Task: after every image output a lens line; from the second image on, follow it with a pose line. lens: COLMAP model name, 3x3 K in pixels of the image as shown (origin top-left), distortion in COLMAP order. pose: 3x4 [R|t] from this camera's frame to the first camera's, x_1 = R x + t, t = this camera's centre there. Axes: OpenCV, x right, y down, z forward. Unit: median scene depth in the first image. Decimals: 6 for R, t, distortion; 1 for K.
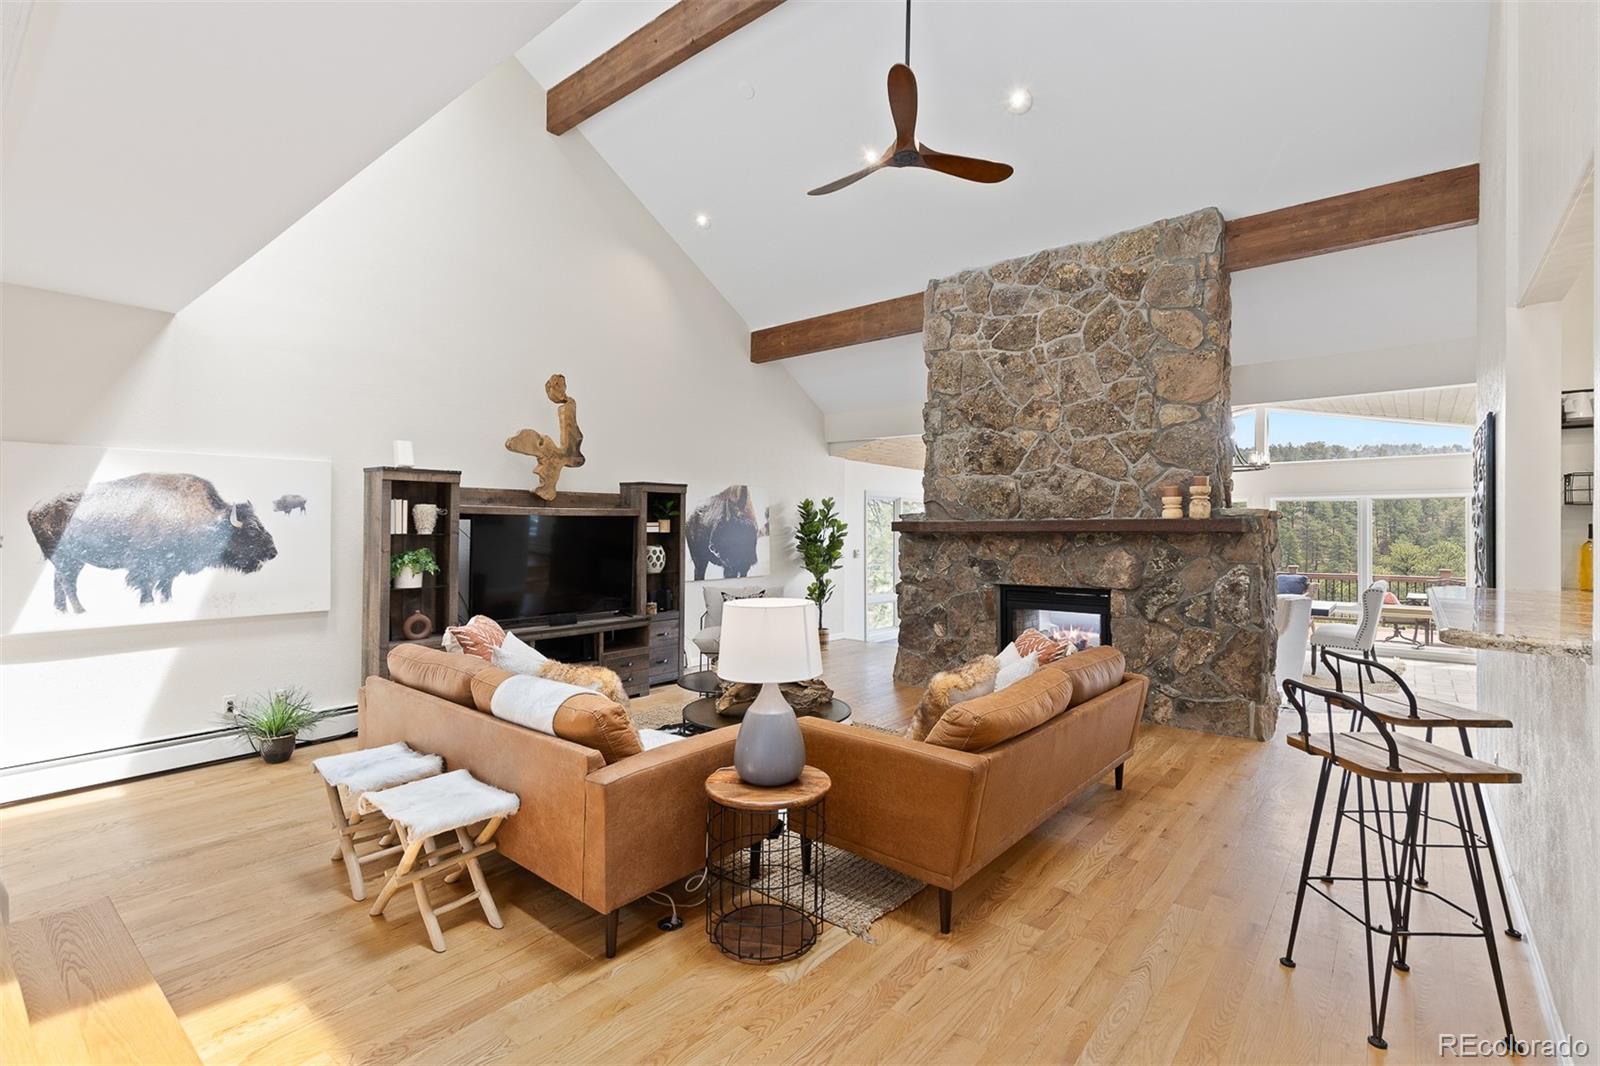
lens RADIAL K [[733.6, 0, 791.8], [0, 733.6, 529.9], [0, 0, 1]] dist [0.010723, -0.001114]
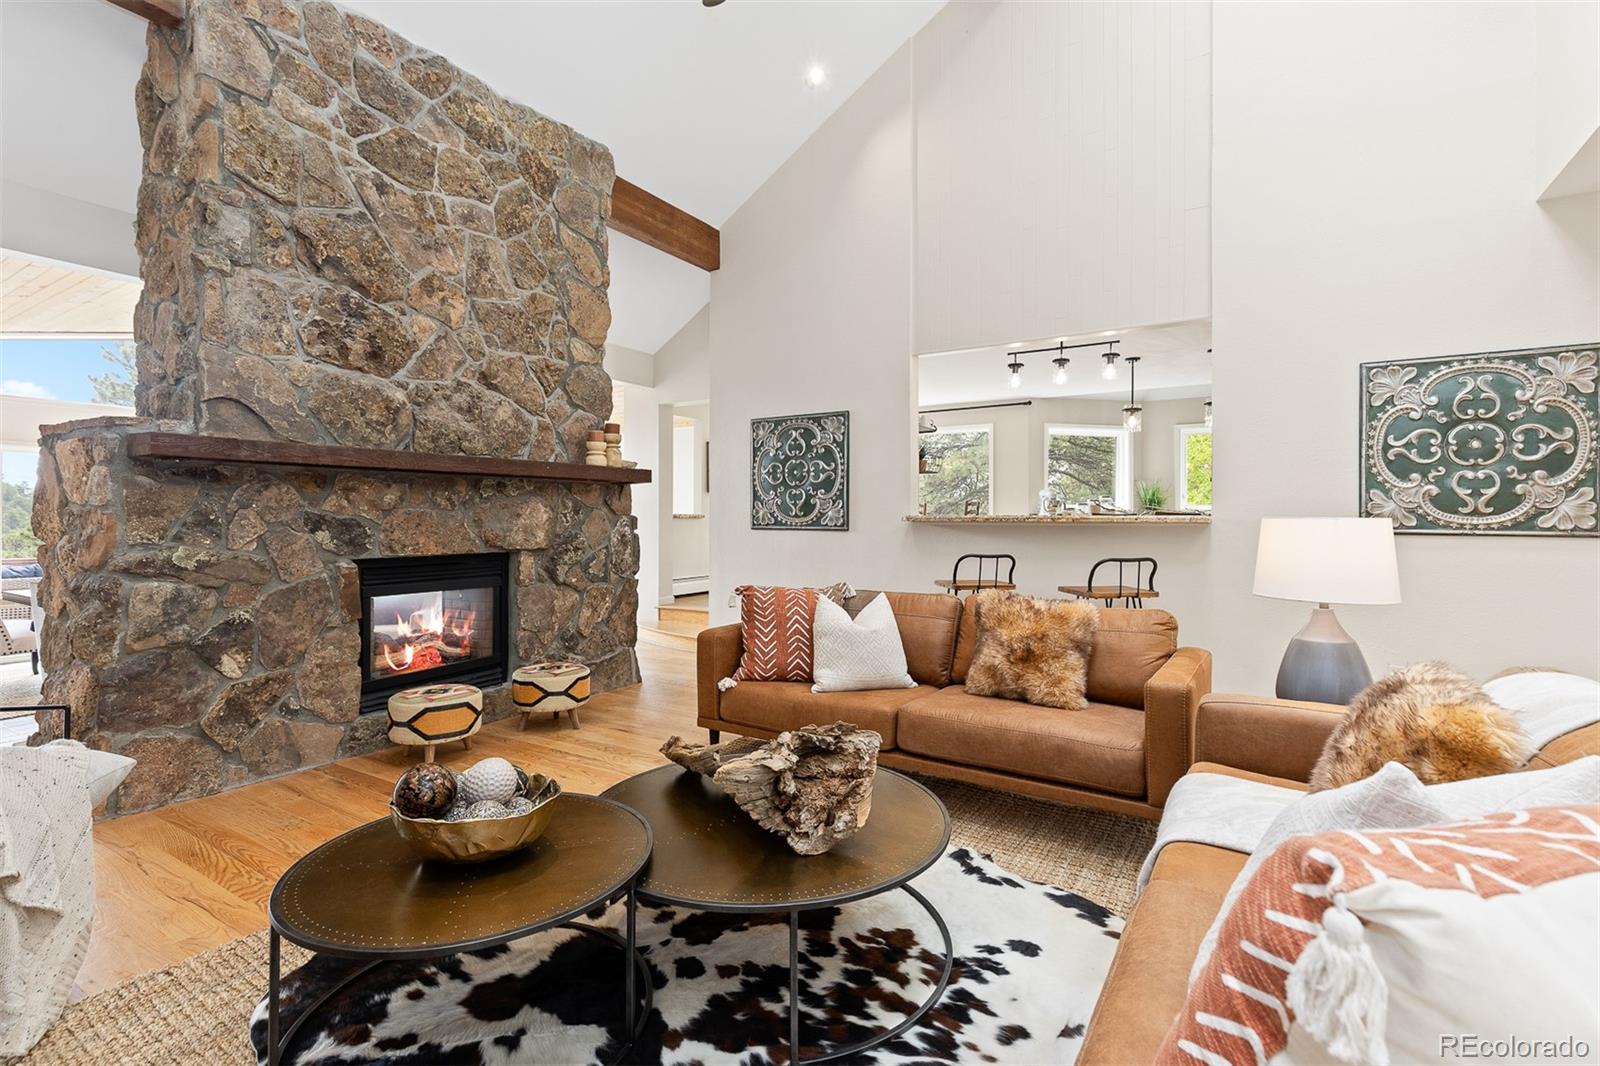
lens RADIAL K [[733.6, 0, 801.8], [0, 733.6, 519.1], [0, 0, 1]] dist [0.010723, -0.001114]
pose [[-0.129485, 0.001974, 0.991579, -0.366501], [0.006279, 0.999980, -0.001170, 0.046457], [-0.991562, 0.006075, -0.129495, 0.757236]]
